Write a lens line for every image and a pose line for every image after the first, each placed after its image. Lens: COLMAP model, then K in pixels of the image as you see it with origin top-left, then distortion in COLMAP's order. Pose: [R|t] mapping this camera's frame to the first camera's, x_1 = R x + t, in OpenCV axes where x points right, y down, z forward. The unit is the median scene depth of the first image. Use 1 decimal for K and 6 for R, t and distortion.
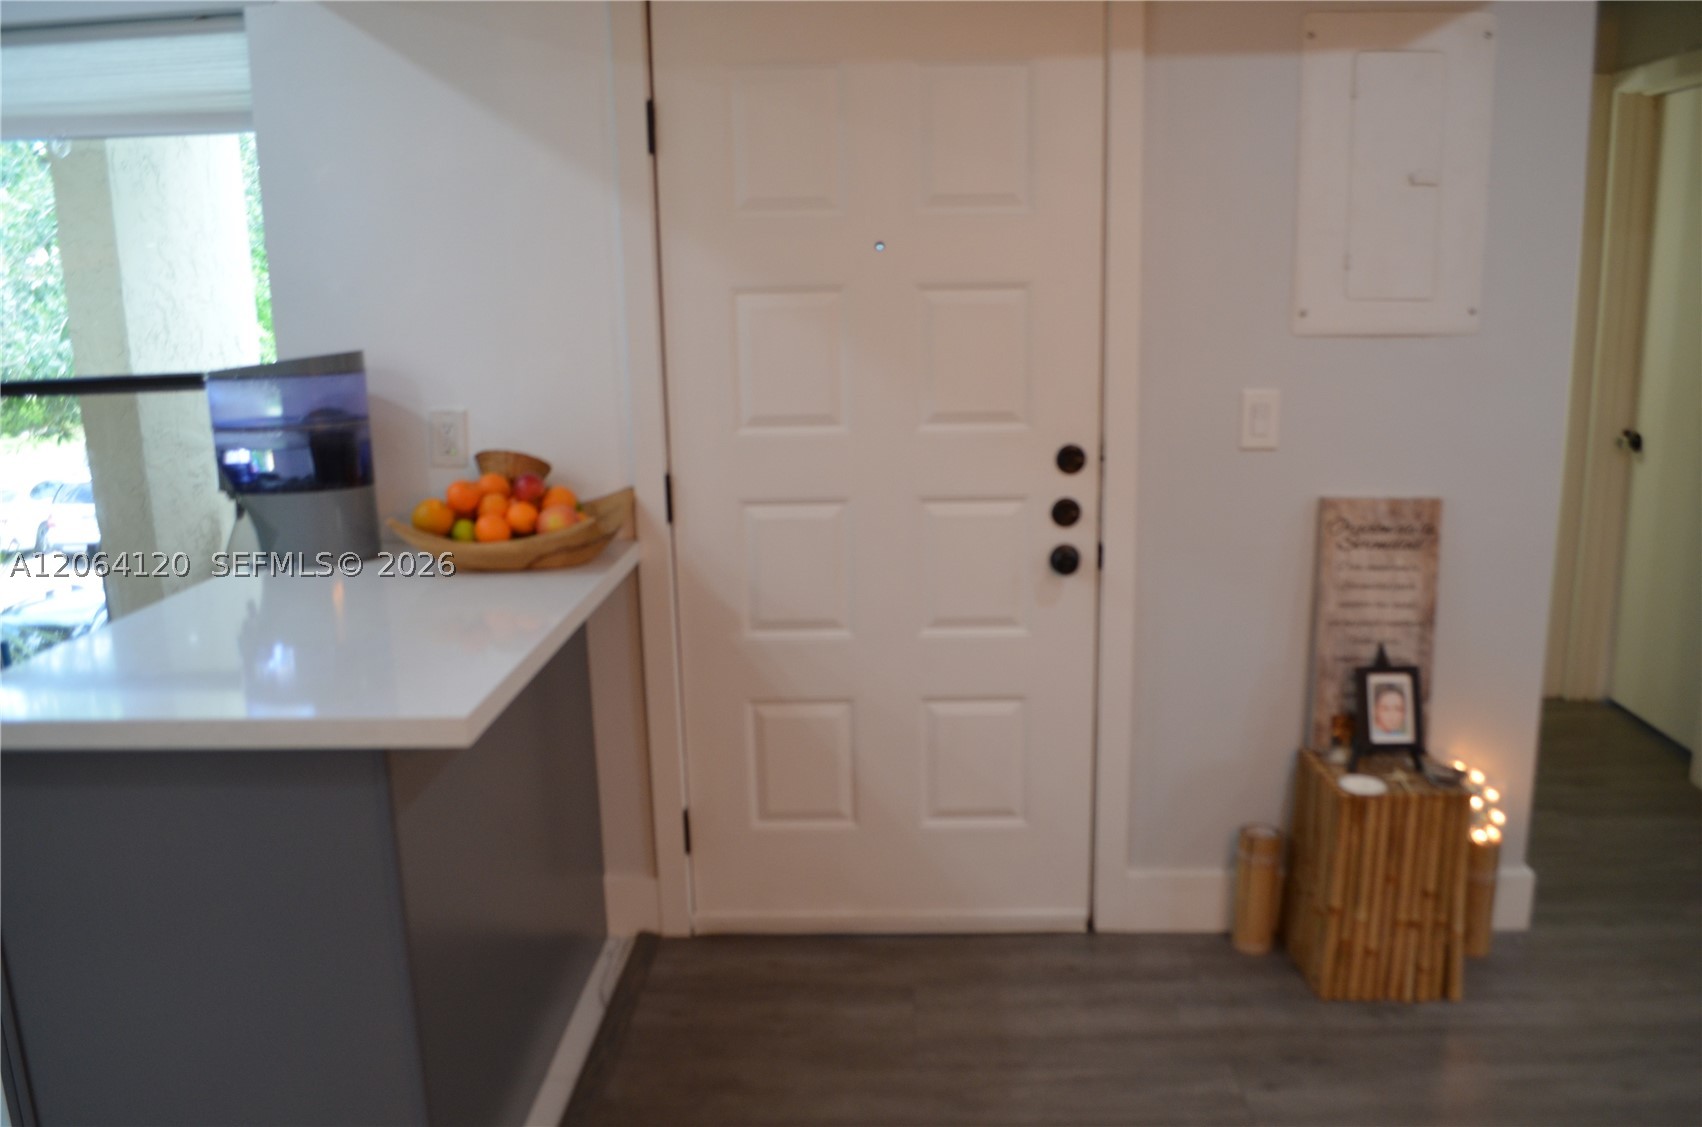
lens RADIAL K [[1324.6, 0, 851.0], [0, 1324.6, 563.5], [0, 0, 1]] dist [-0.084520, 0.005302]
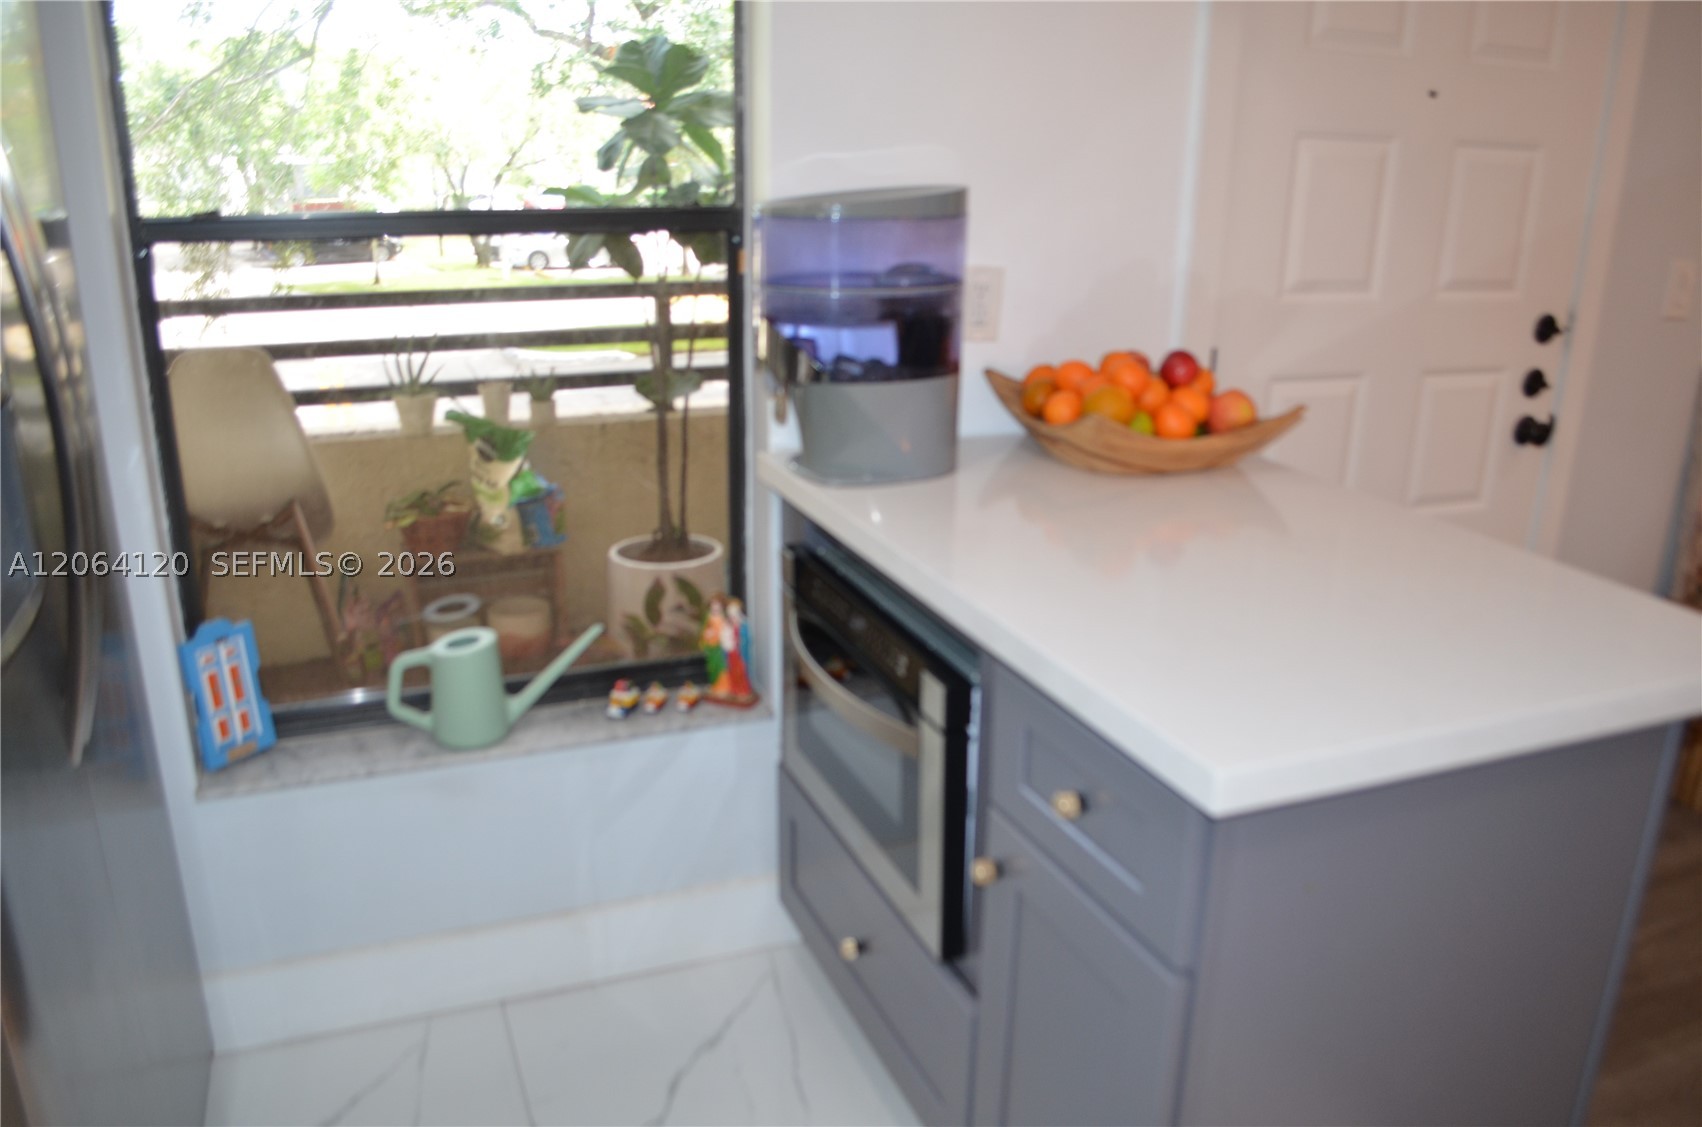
lens RADIAL K [[1324.6, 0, 851.0], [0, 1324.6, 563.5], [0, 0, 1]] dist [-0.084520, 0.005302]
pose [[0.918078, -0.083308, 0.387547, -0.699058], [0.040879, 0.992351, 0.116480, -0.038237], [-0.394286, -0.091096, 0.914462, 0.305371]]
